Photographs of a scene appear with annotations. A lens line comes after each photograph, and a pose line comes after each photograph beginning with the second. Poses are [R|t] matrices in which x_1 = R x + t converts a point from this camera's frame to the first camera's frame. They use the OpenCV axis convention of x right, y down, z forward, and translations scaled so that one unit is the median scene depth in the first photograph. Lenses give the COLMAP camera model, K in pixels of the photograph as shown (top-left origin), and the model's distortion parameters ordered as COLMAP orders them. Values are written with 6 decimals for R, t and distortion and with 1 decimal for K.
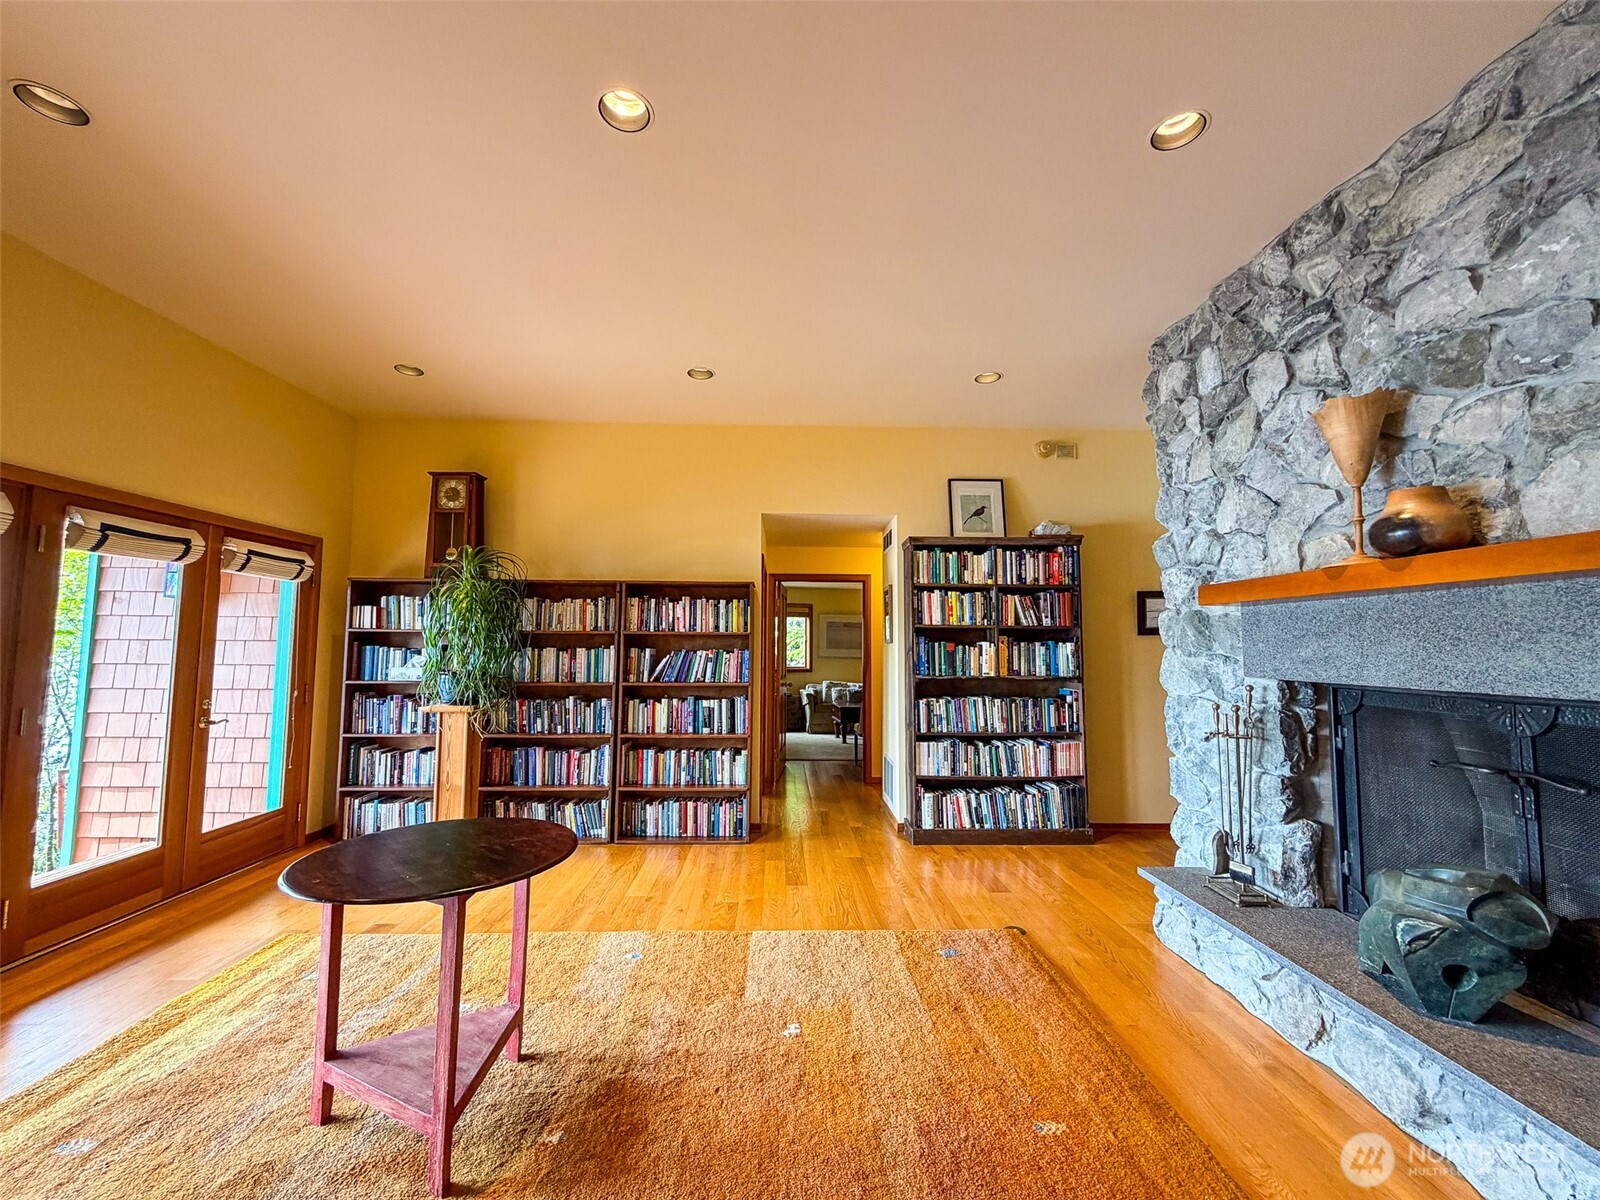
lens RADIAL K [[638.8, 0, 798.9], [0, 638.8, 598.2], [0, 0, 1]] dist [0.001597, -0.000068]
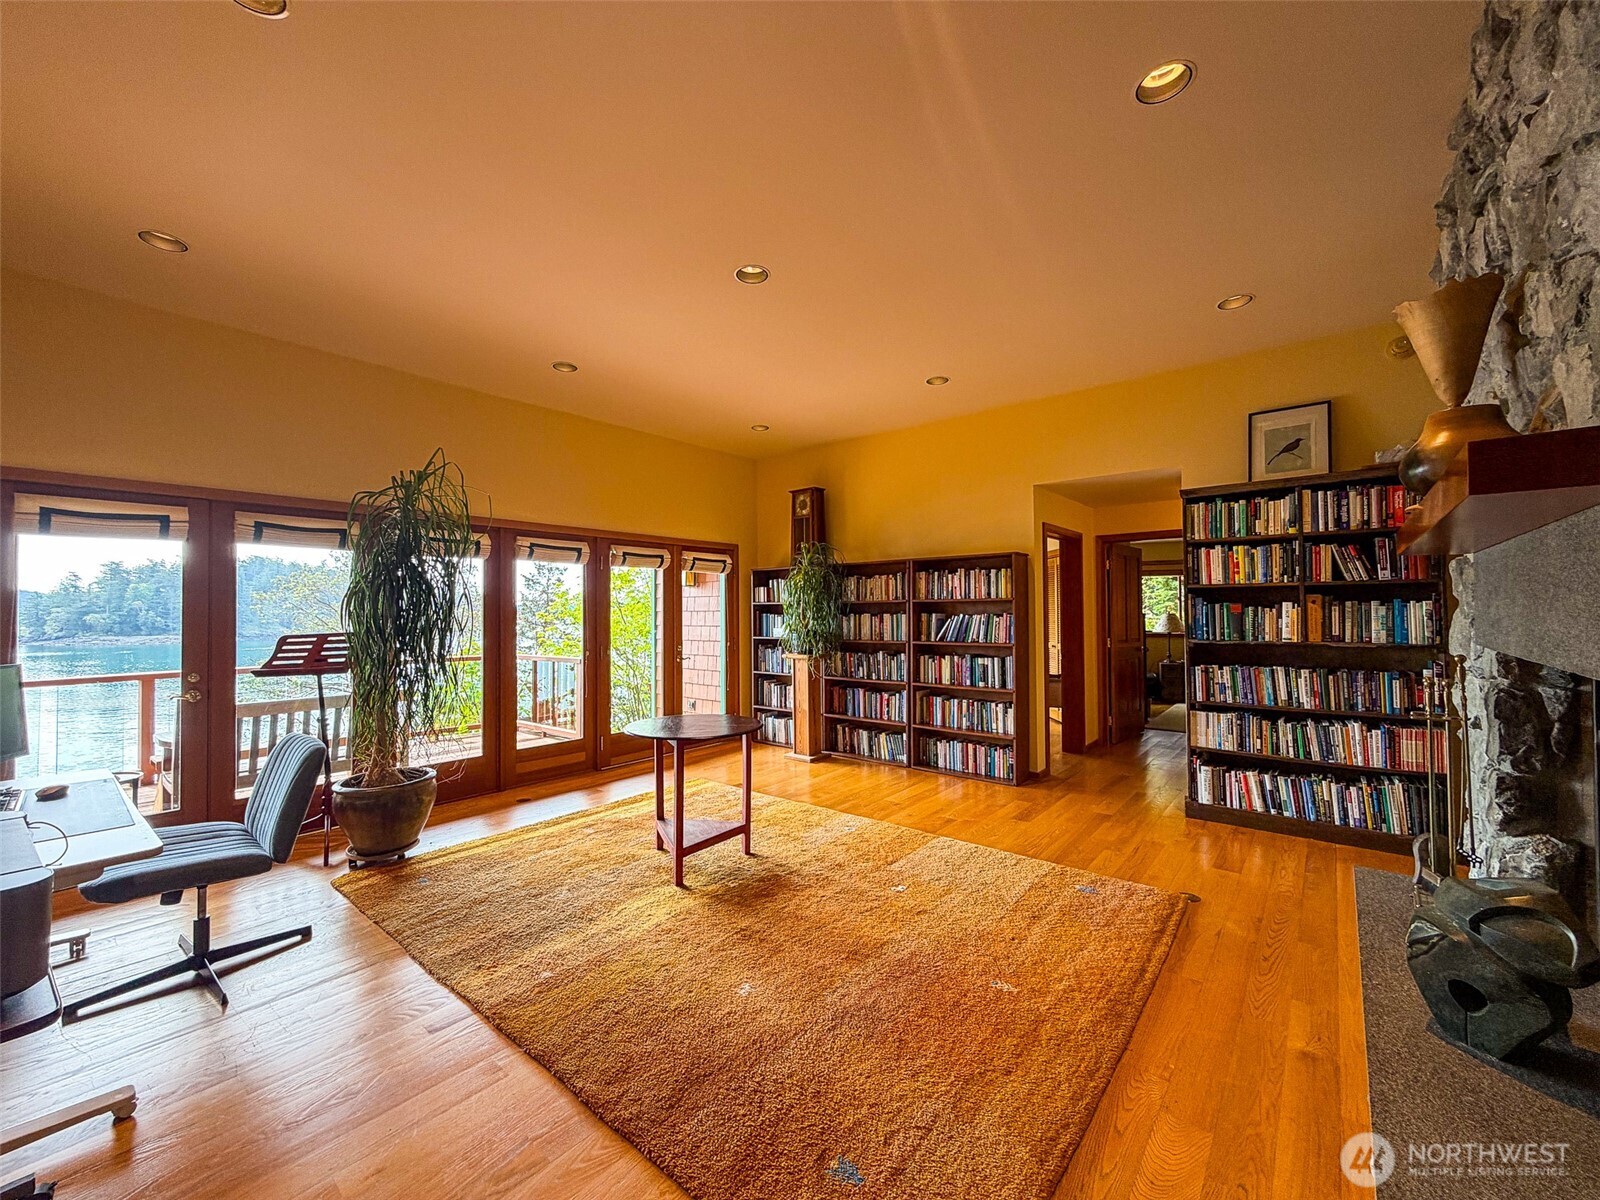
lens RADIAL K [[638.8, 0, 794.4], [0, 638.8, 599.7], [0, 0, 1]] dist [0.001597, -0.000068]
pose [[0.749165, -0.023722, -0.661959, 0.370544], [0.062470, 0.997435, 0.034956, -0.005692], [0.659432, -0.067540, 0.748724, -0.071405]]
